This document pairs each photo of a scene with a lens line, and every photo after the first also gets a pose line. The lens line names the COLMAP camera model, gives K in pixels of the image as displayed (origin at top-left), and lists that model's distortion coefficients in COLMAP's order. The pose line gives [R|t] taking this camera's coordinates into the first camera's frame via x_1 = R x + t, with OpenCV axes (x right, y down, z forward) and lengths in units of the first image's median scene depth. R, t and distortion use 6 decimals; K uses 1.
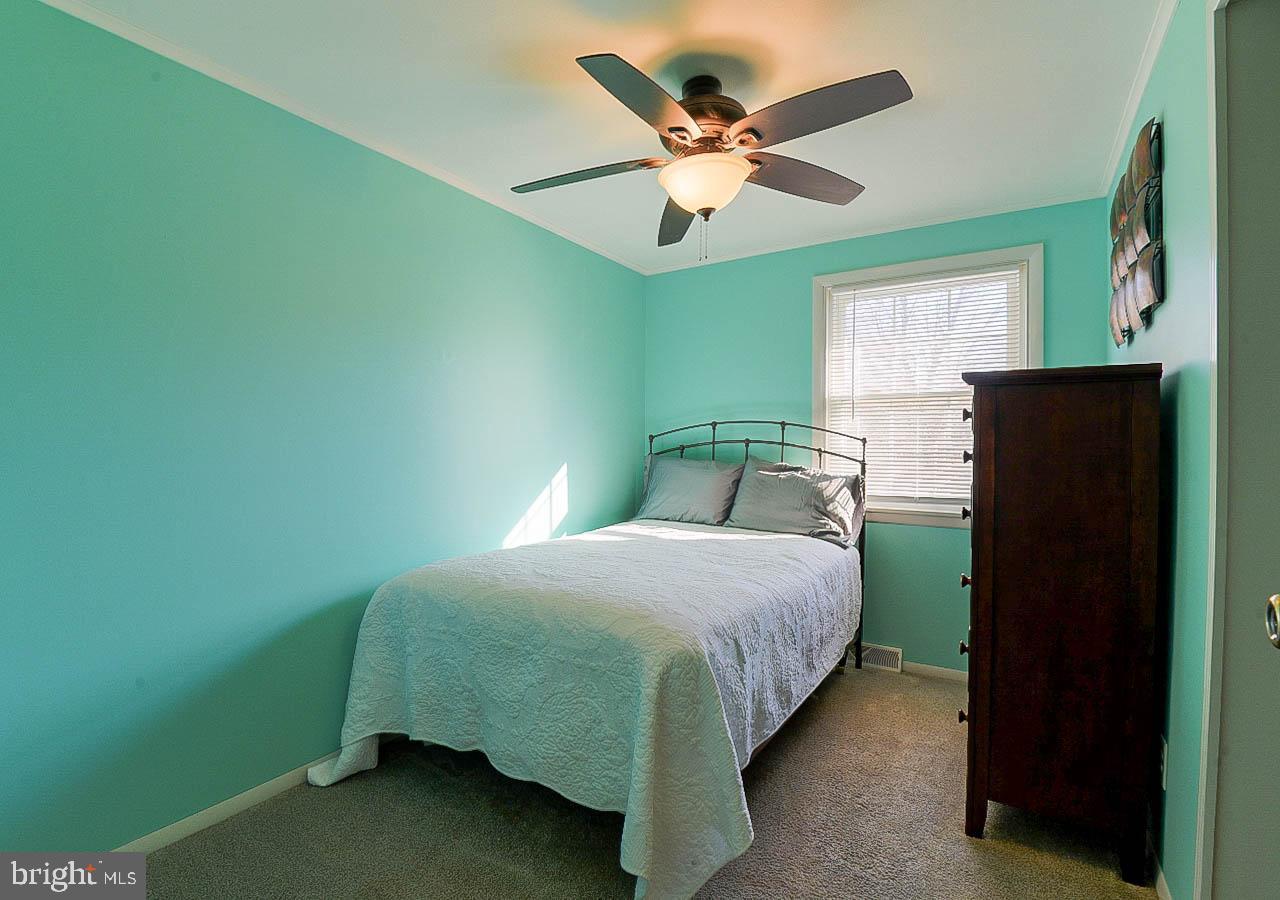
lens RADIAL K [[586.0, 0, 640.7], [0, 586.0, 447.9], [0, 0, 1]] dist [-0.023061, -0.000913]
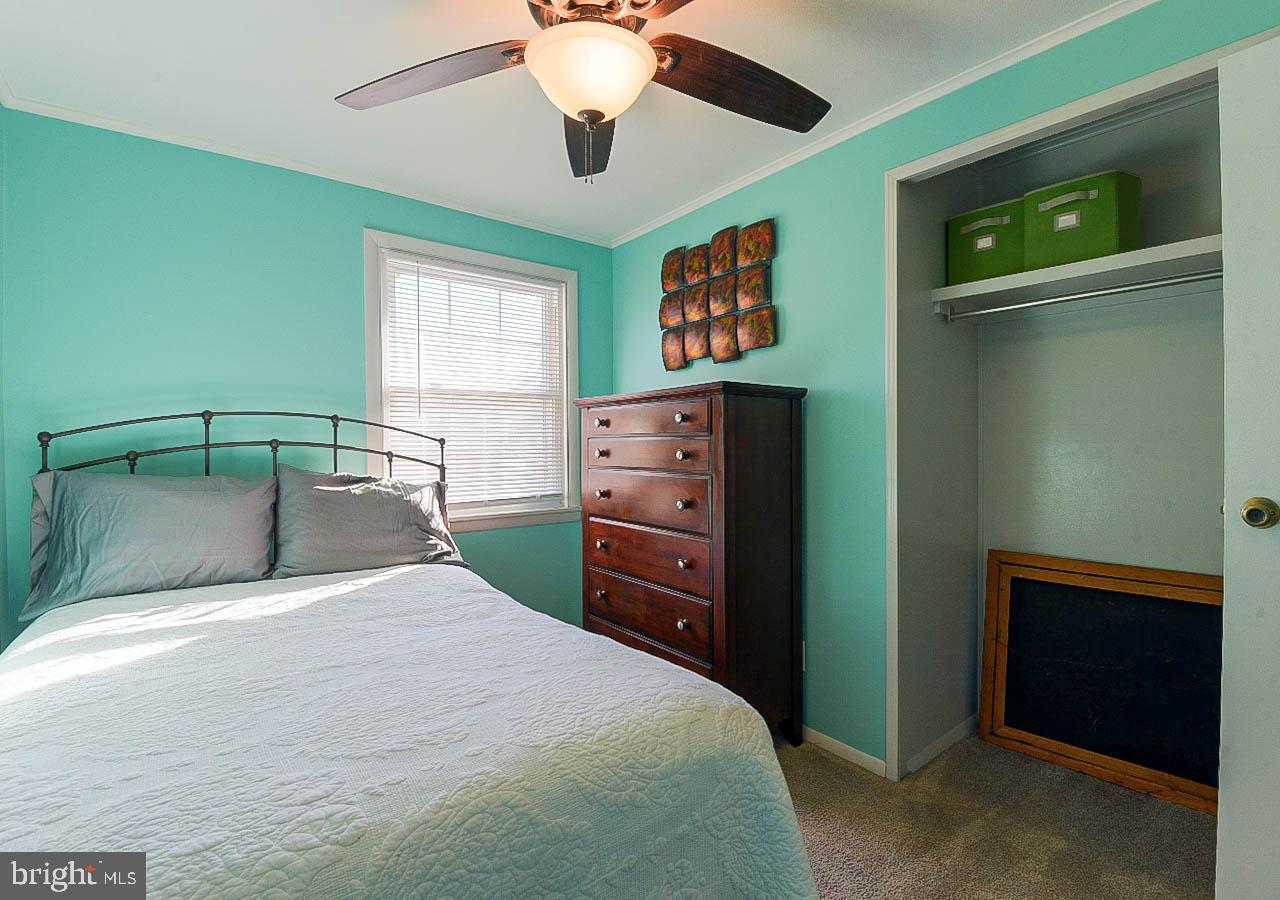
lens RADIAL K [[586.0, 0, 640.5], [0, 586.0, 448.4], [0, 0, 1]] dist [-0.023061, -0.000913]
pose [[0.327069, -0.019939, 0.944790, -0.318692], [0.010389, 0.999793, 0.017504, -0.013425], [-0.944943, 0.004090, 0.327208, 0.414114]]
